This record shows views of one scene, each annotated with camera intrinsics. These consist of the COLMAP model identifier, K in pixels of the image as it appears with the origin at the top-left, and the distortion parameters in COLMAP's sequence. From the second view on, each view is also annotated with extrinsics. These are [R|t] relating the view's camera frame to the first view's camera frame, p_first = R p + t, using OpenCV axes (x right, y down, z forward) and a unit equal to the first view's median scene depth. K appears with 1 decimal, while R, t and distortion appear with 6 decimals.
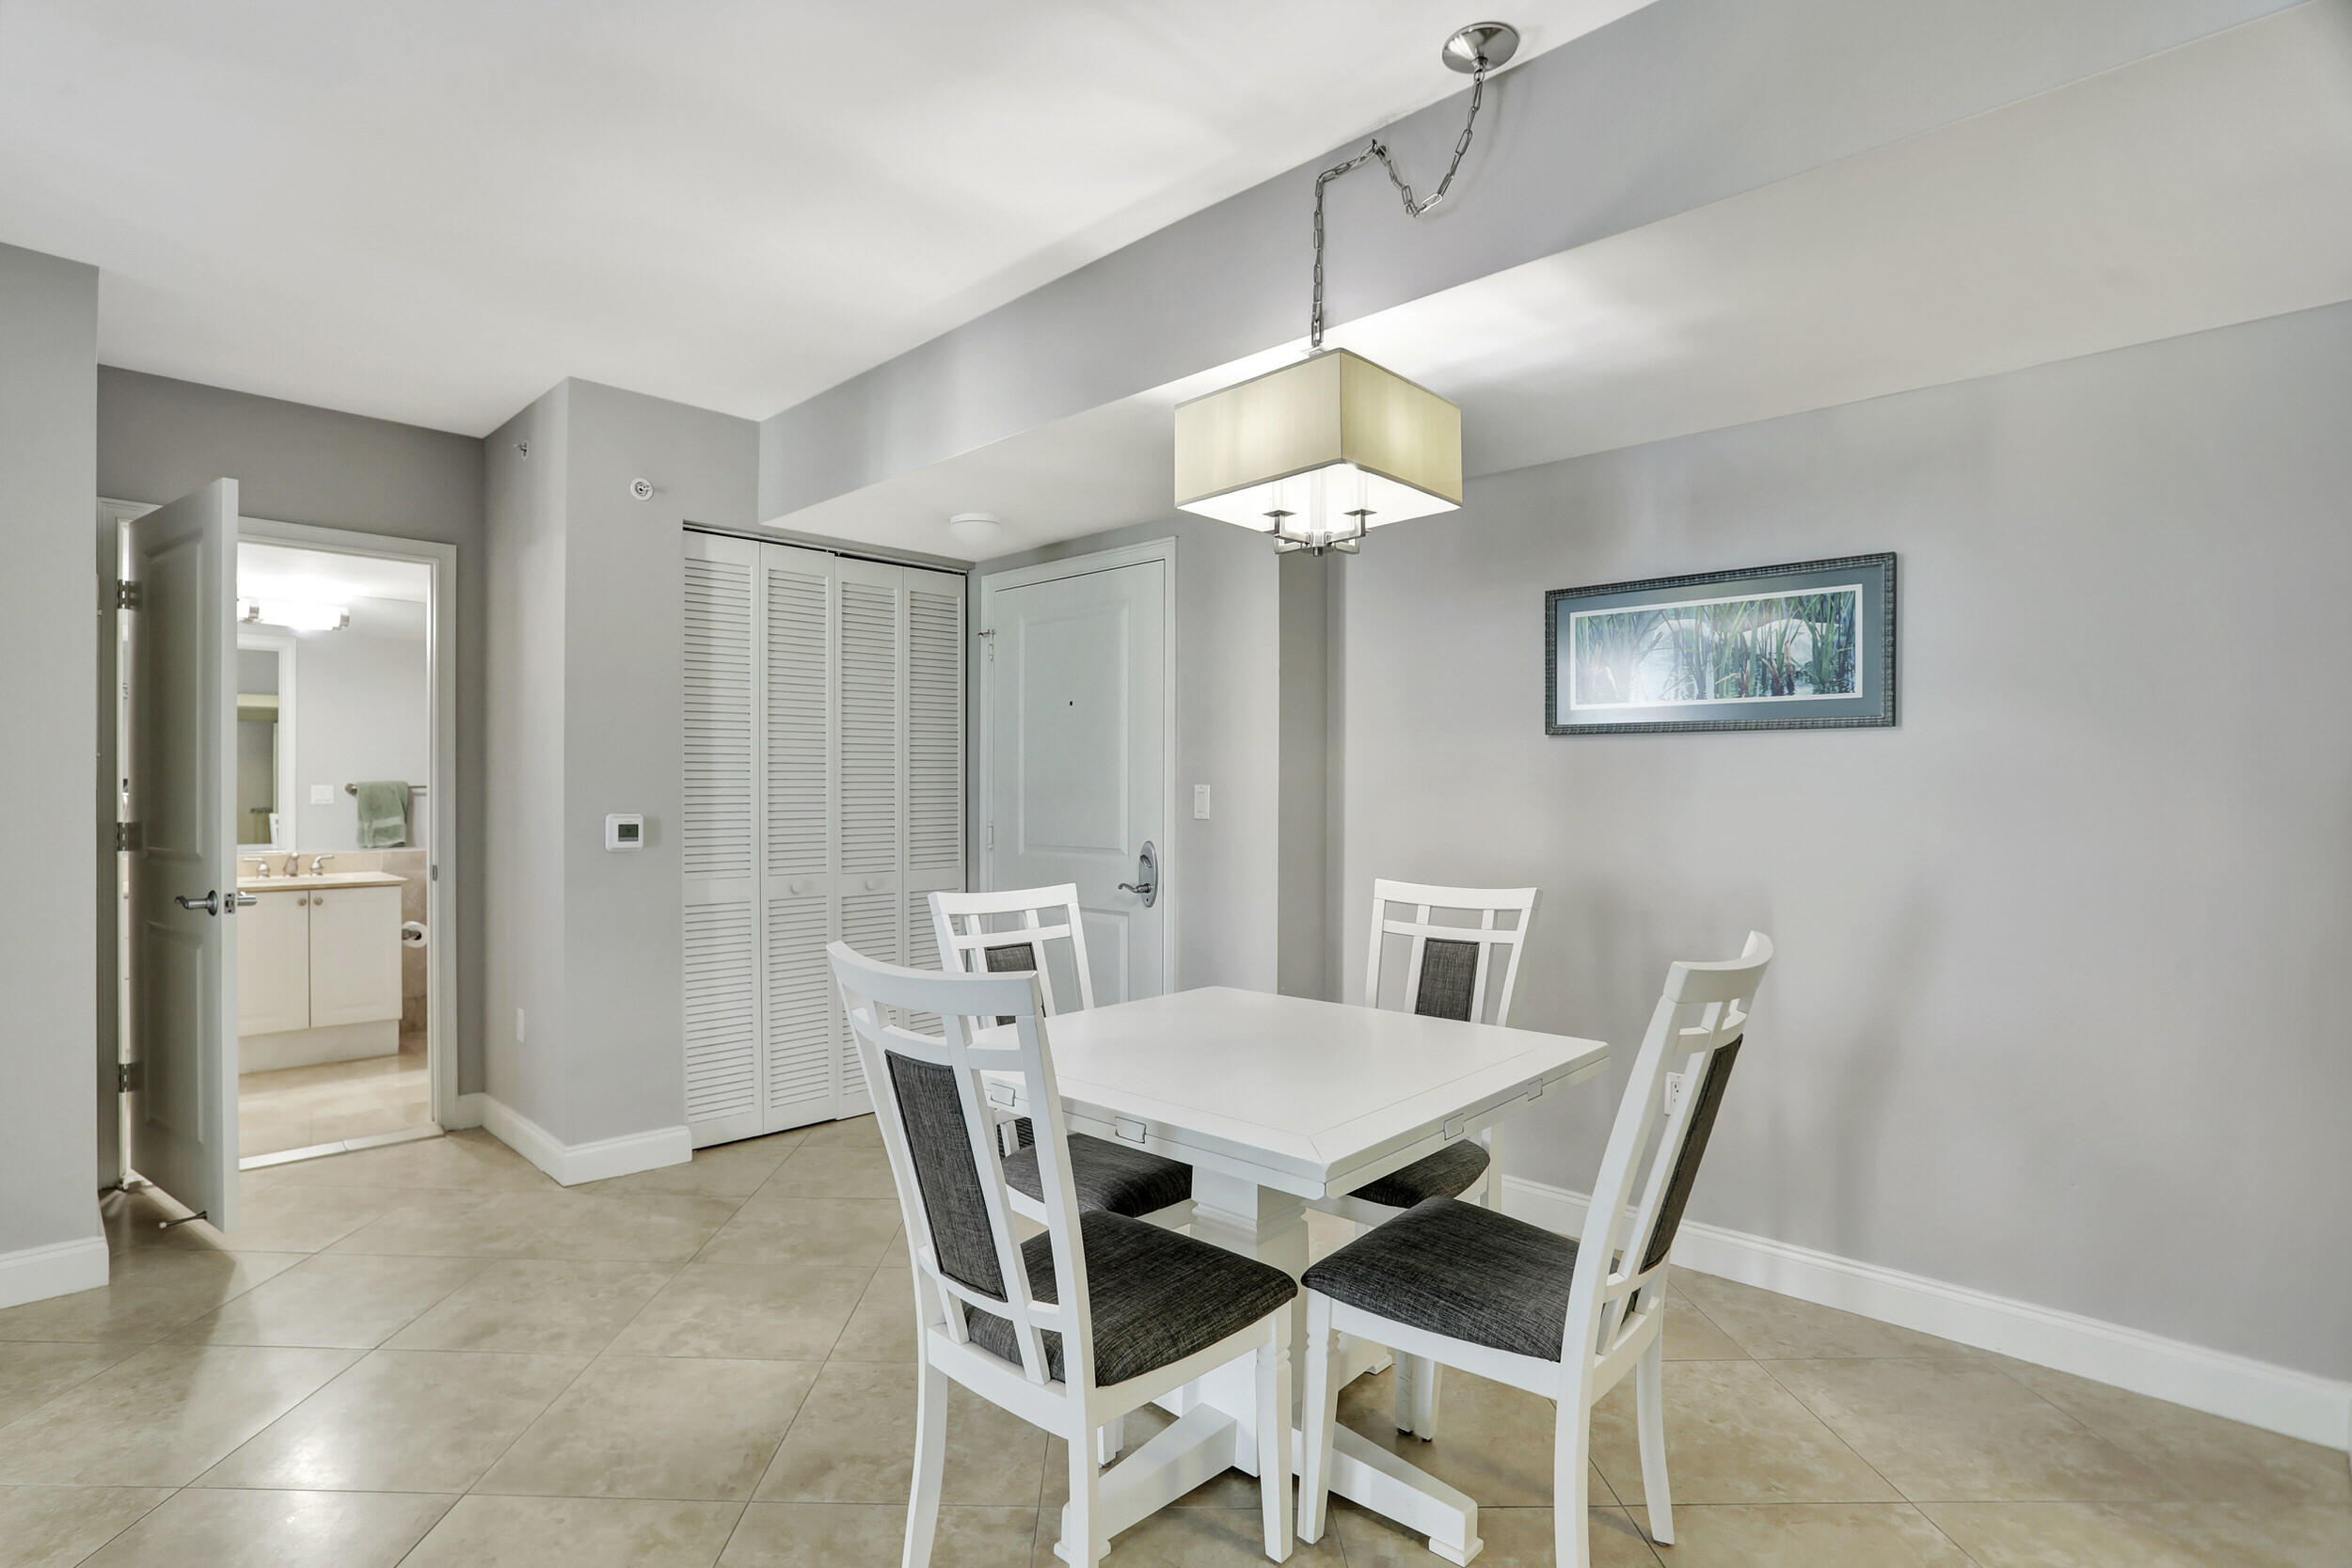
lens RADIAL K [[1160.9, 0, 1111.0], [0, 1160.9, 807.6], [0, 0, 1]] dist [-0.040418, 0.016149]
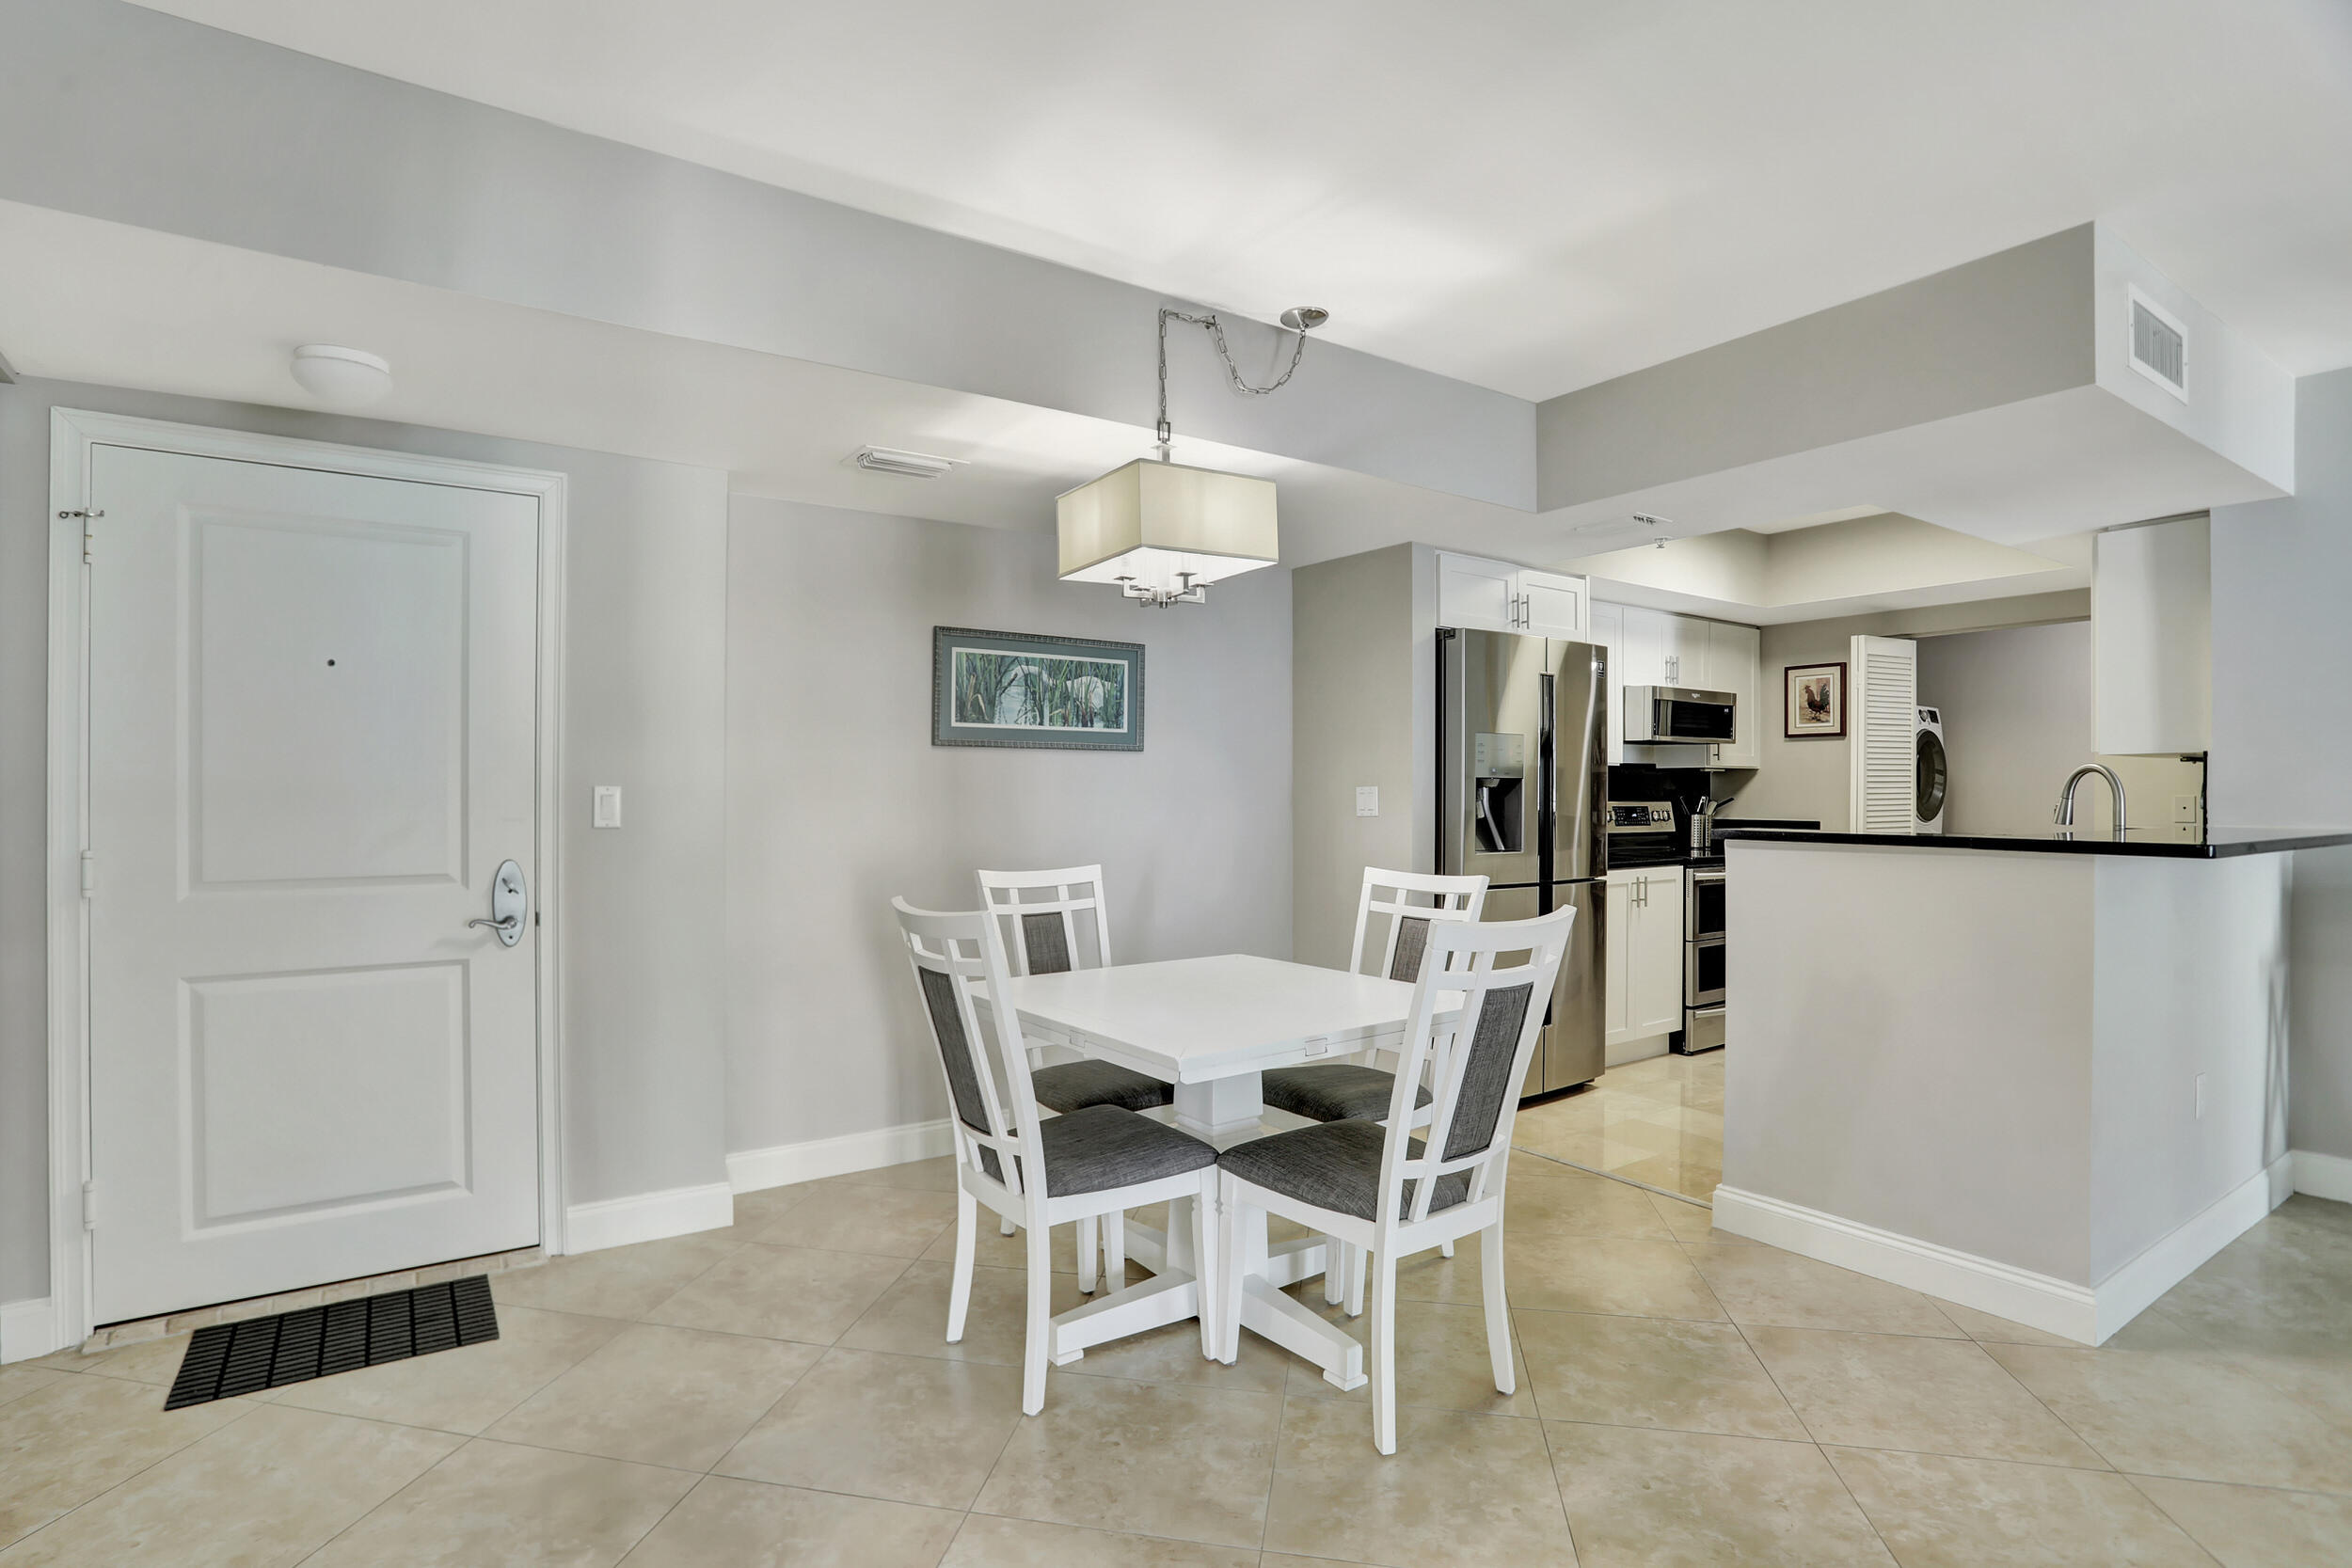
lens RADIAL K [[1160.8, 0, 1130.4], [0, 1160.8, 802.0], [0, 0, 1]] dist [-0.070286, 0.032941]
pose [[0.199033, -0.013096, 0.979905, -0.892298], [0.015536, 0.999827, 0.010207, -0.015277], [-0.979870, 0.013193, 0.199202, 0.654059]]
